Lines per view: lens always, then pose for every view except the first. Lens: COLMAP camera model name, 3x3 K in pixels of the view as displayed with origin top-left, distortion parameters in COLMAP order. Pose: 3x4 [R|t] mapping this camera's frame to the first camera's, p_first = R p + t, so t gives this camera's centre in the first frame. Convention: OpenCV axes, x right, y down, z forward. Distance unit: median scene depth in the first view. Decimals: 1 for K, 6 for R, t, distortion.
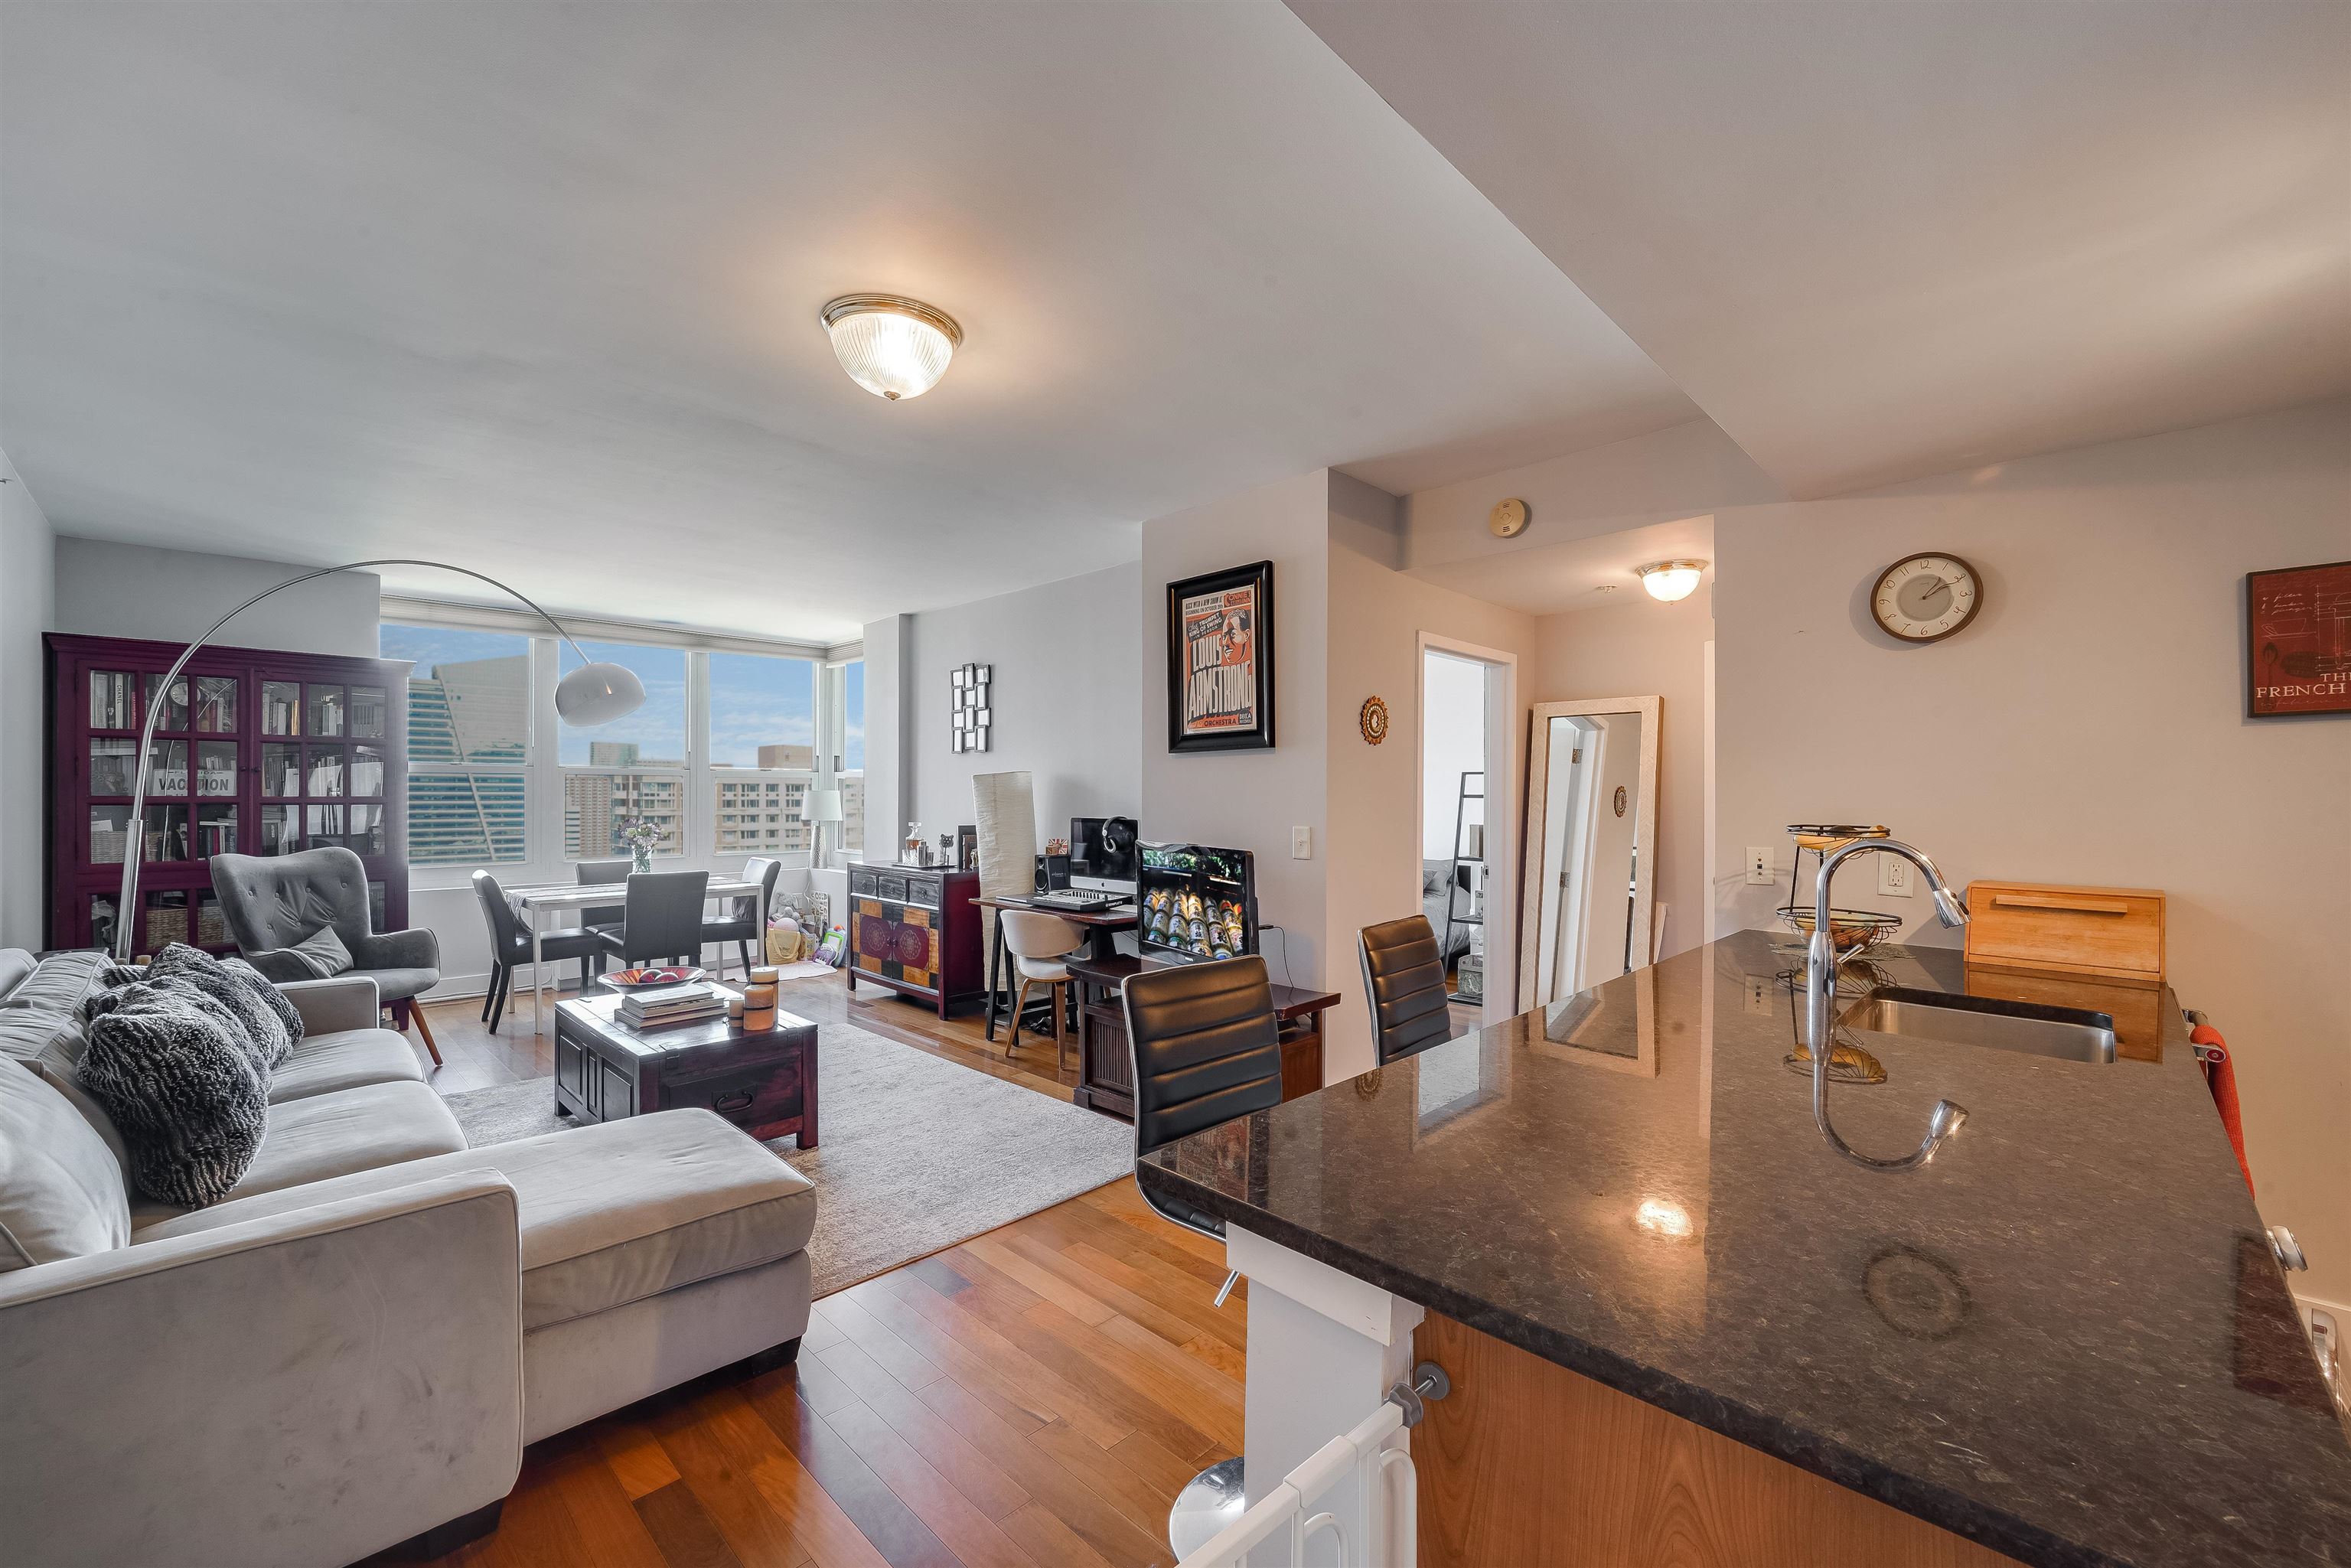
lens RADIAL K [[951.2, 0, 1181.7], [0, 951.2, 786.3], [0, 0, 1]] dist [-0.003197, -0.000689]
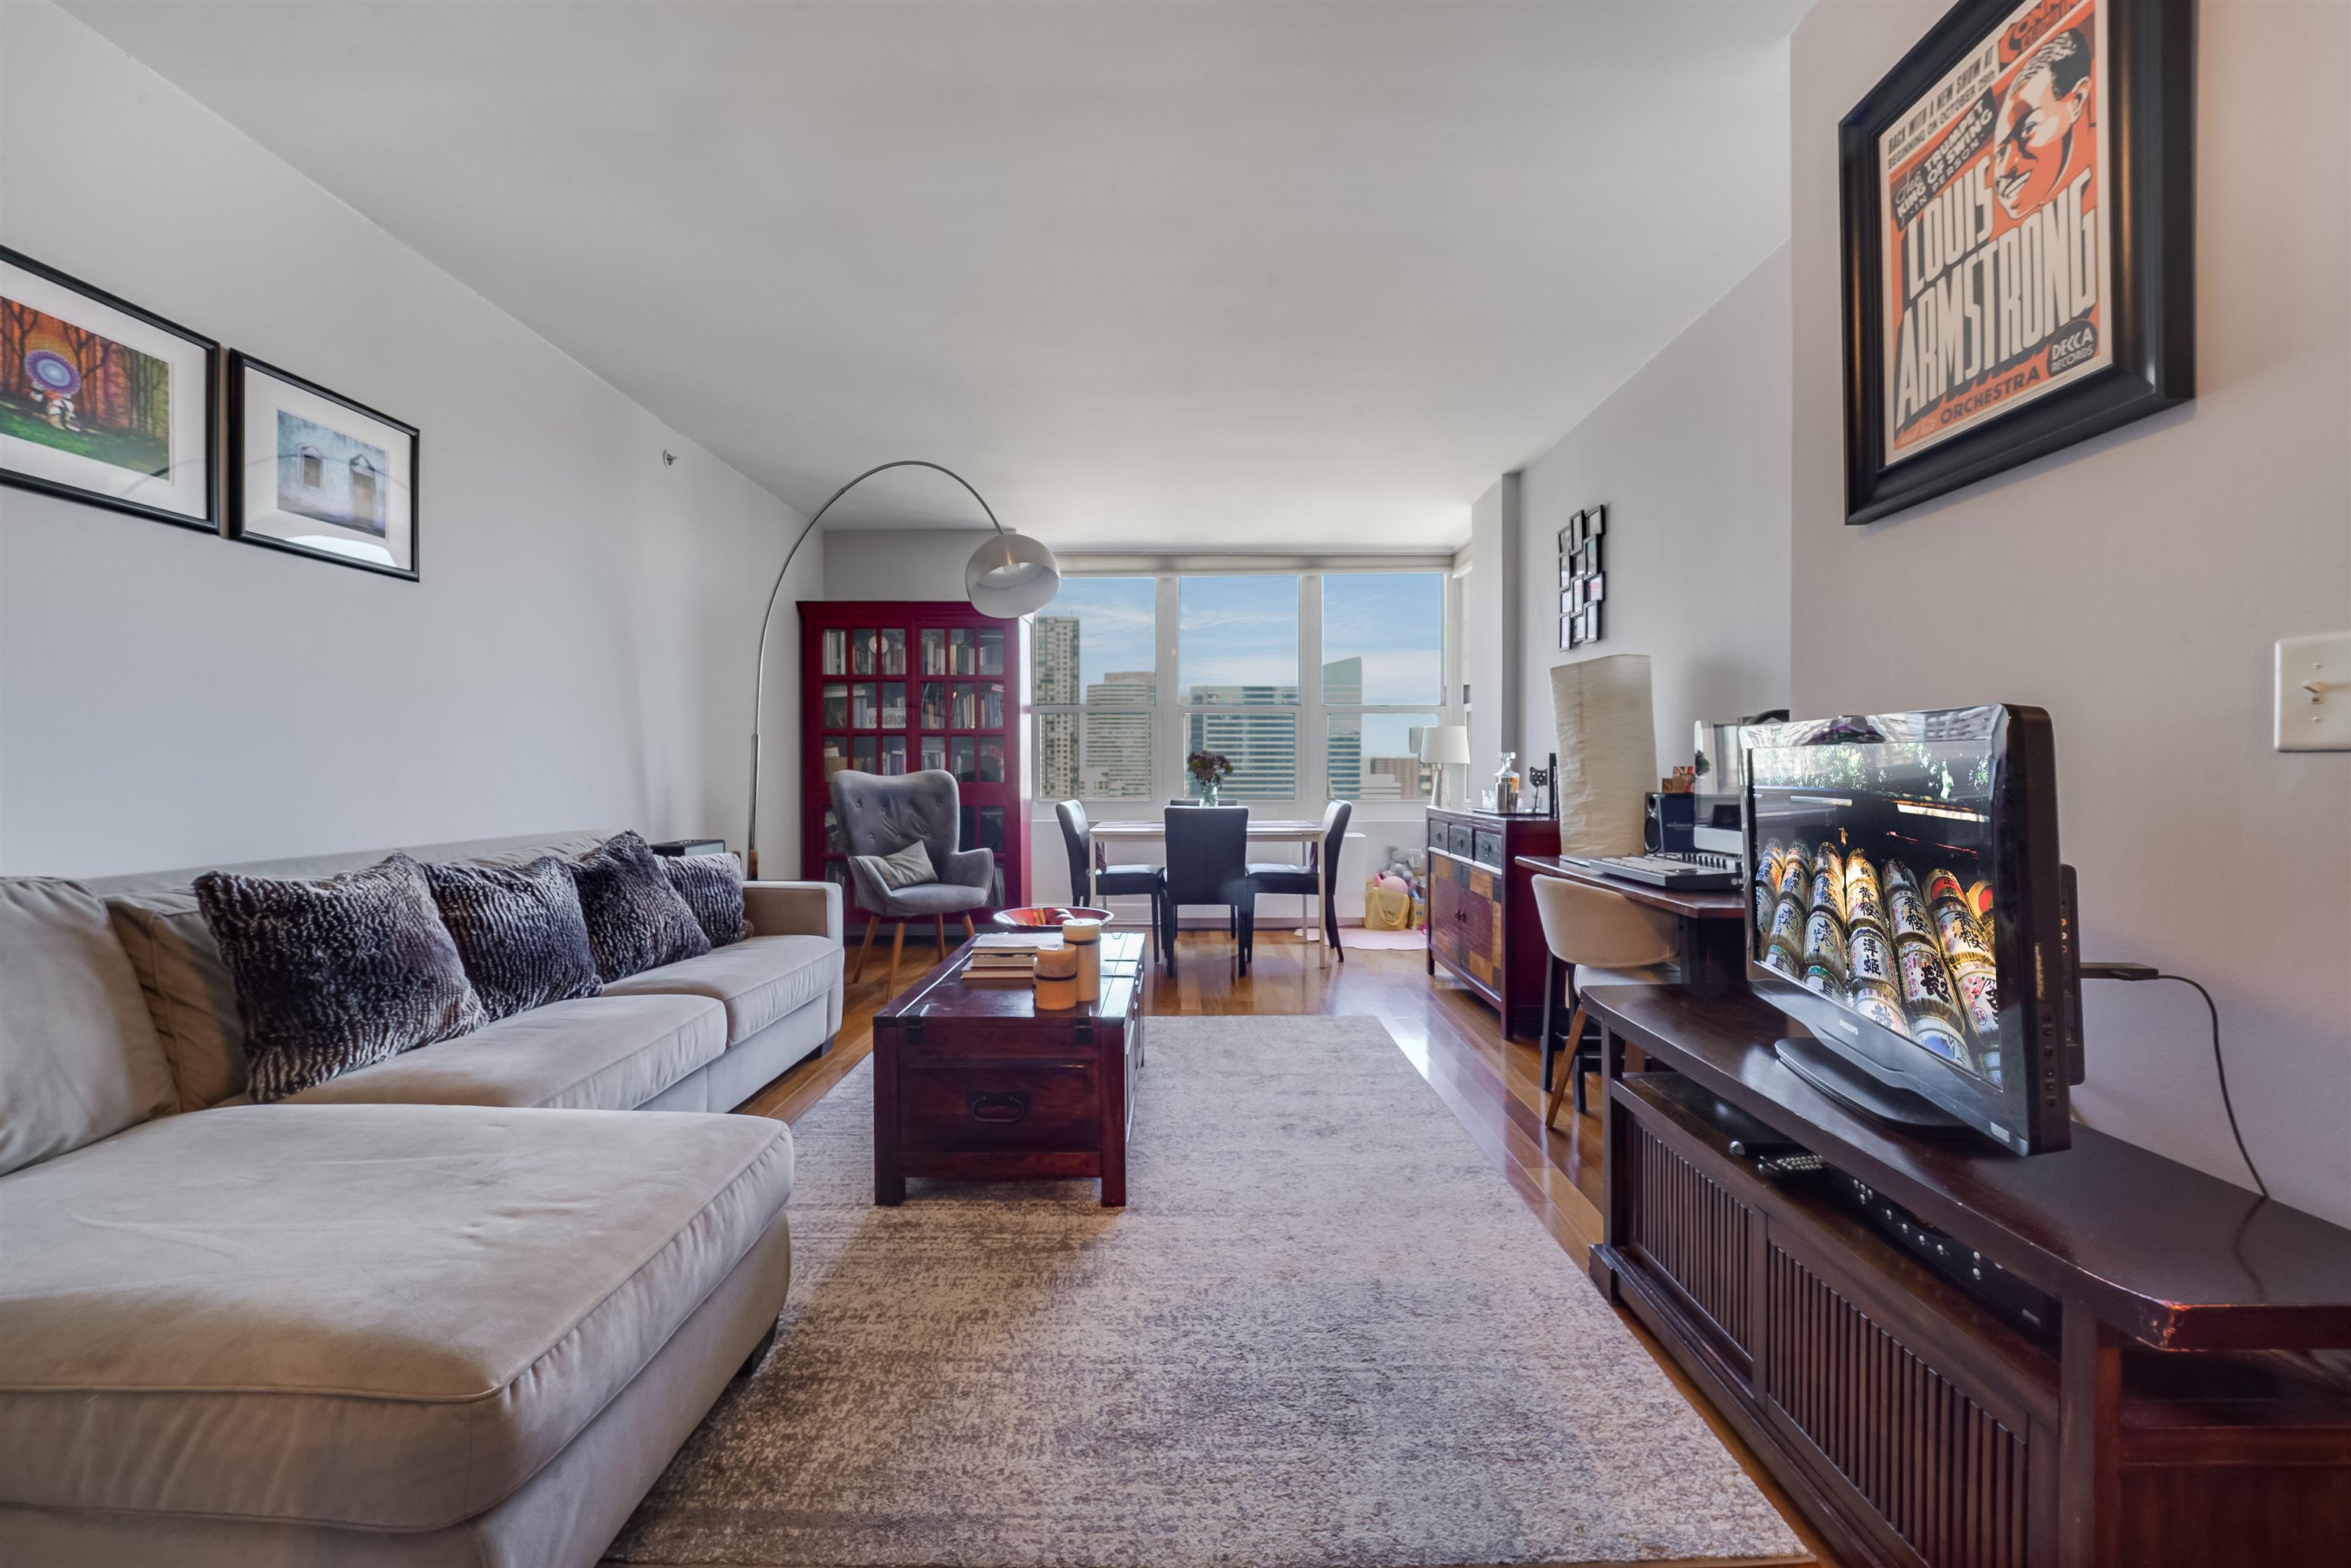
lens RADIAL K [[931.9, 0, 1176.1], [0, 931.9, 778.4], [0, 0, 1]] dist [-0.003705, -0.000373]
pose [[0.692765, 0.003482, -0.721155, 0.083600], [0.006679, 0.999914, 0.011244, 0.074752], [0.721132, -0.012606, 0.692683, 0.534406]]
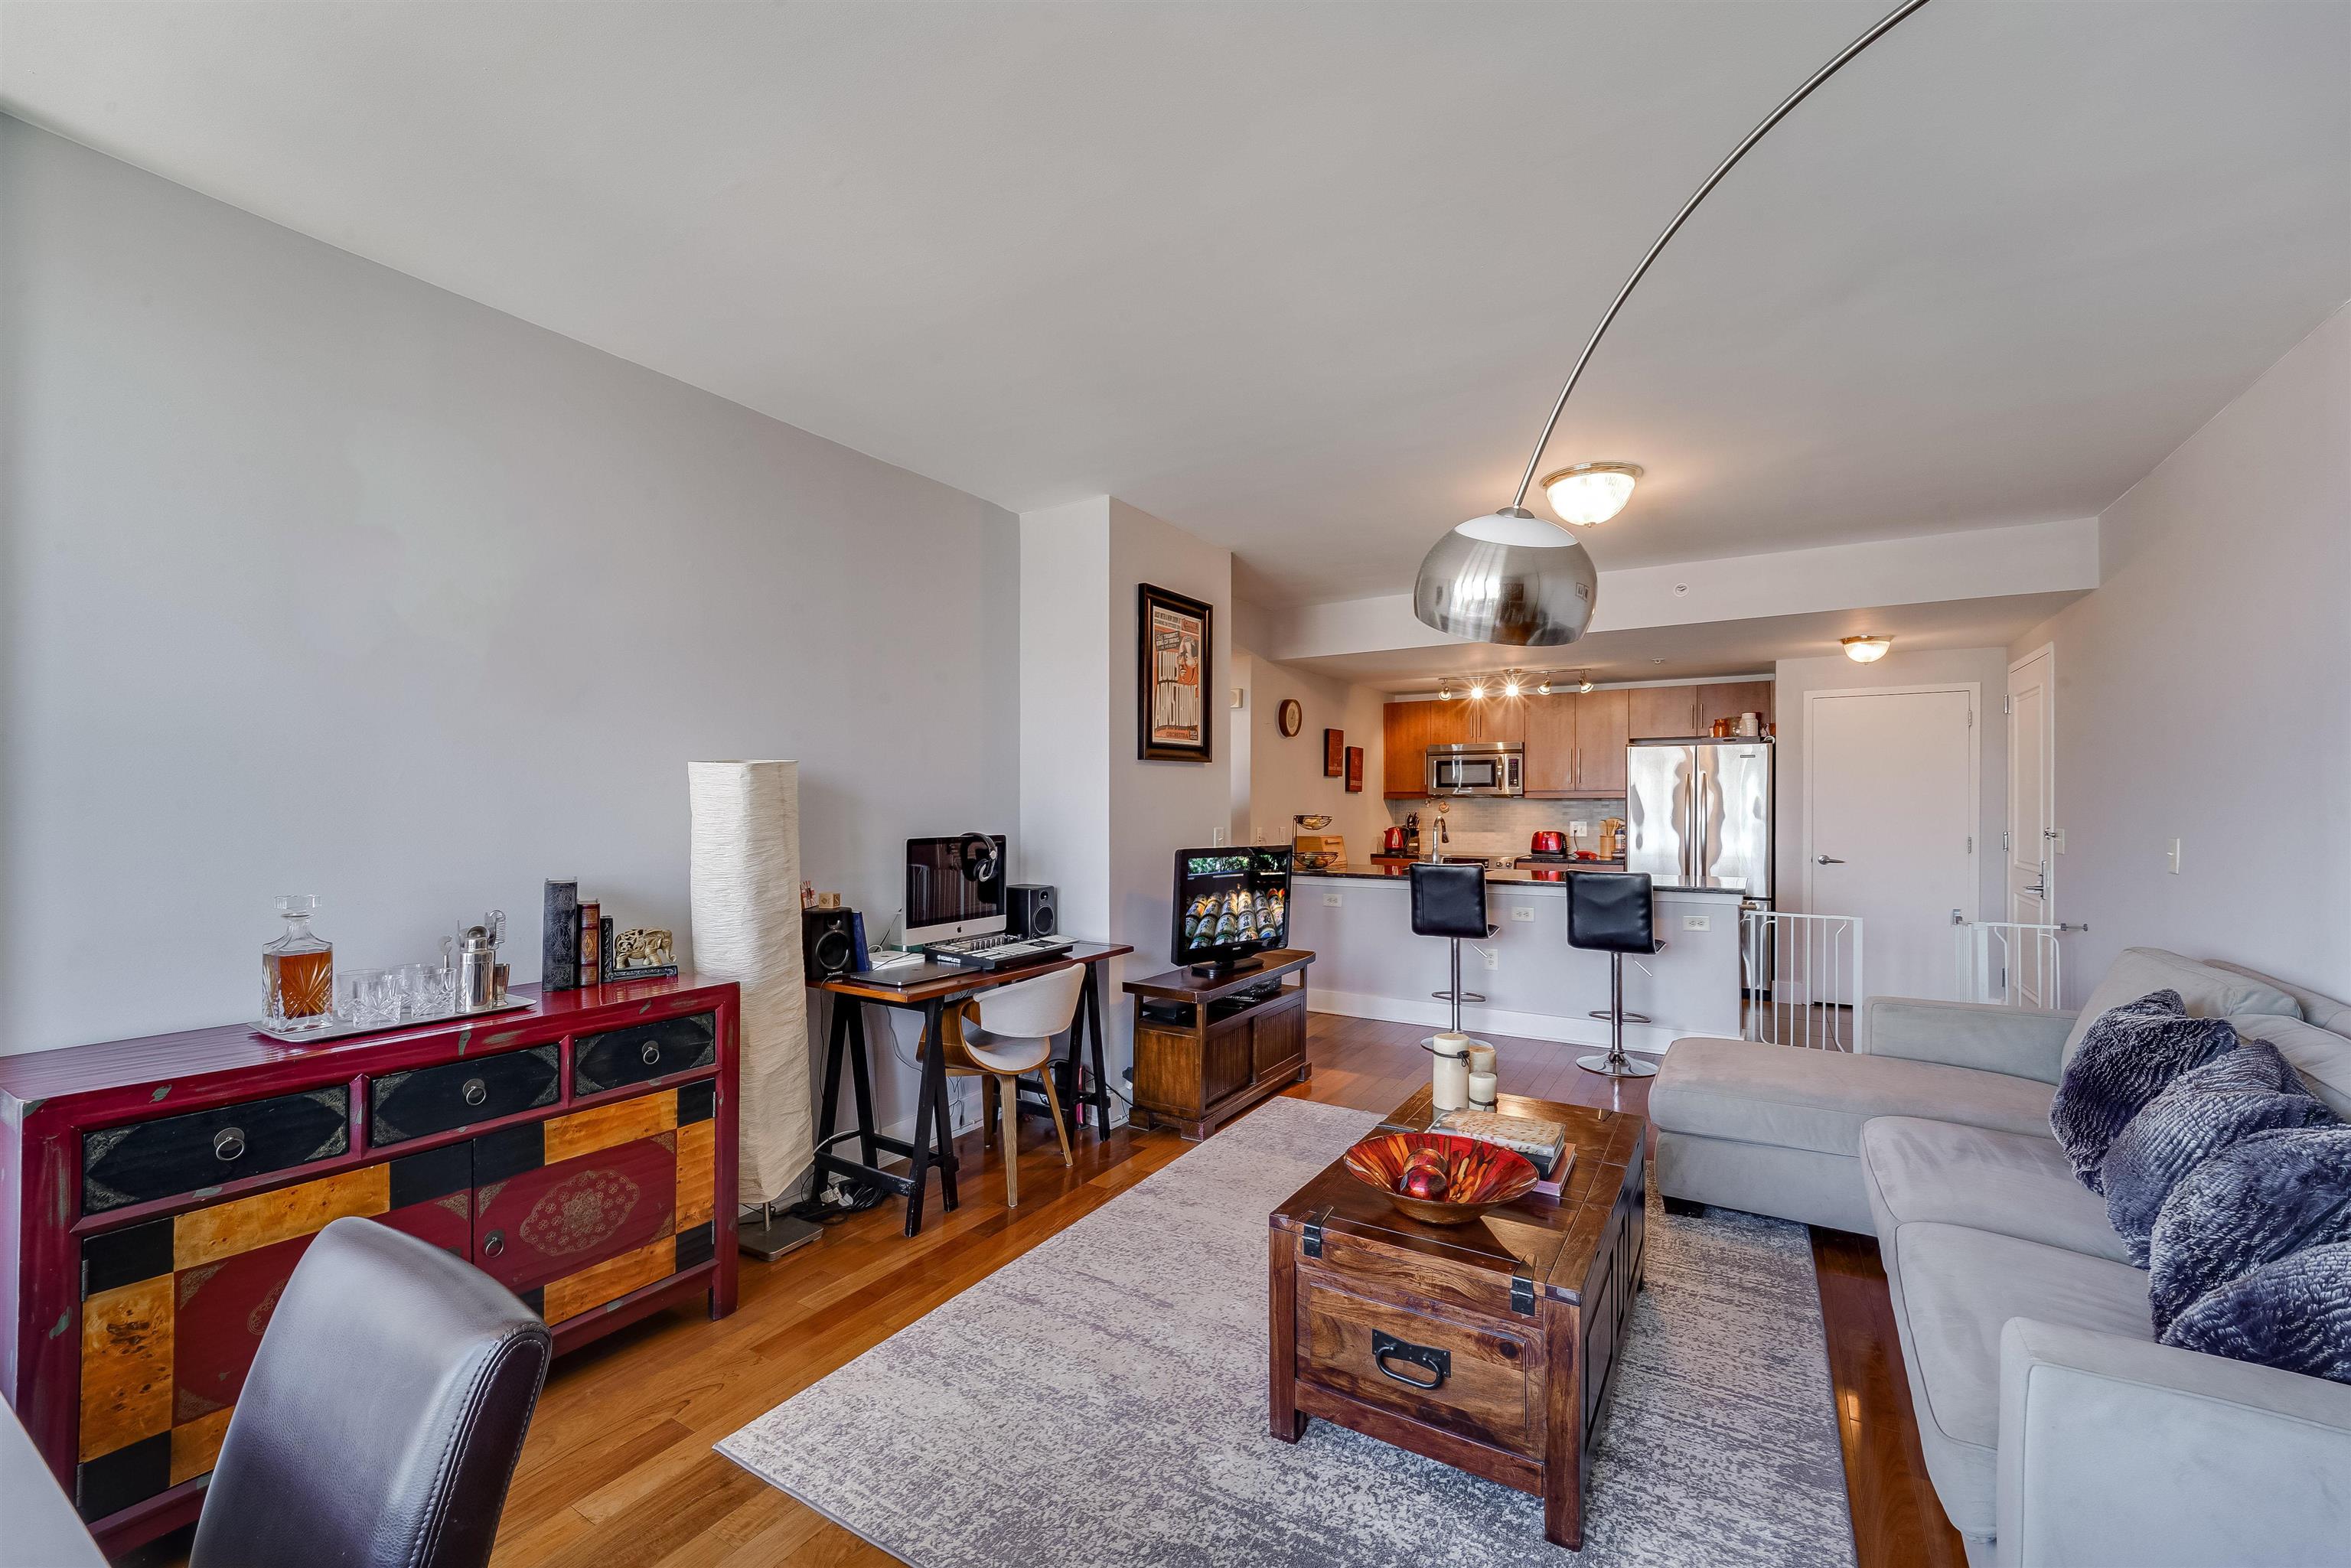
lens RADIAL K [[945.2, 0, 1177.3], [0, 945.2, 807.8], [0, 0, 1]] dist [-0.008061, -0.000201]
pose [[-0.217286, -0.007240, 0.976081, -1.015665], [-0.006813, 0.999959, 0.005901, 0.008176], [-0.976084, -0.005368, -0.217327, 1.252124]]
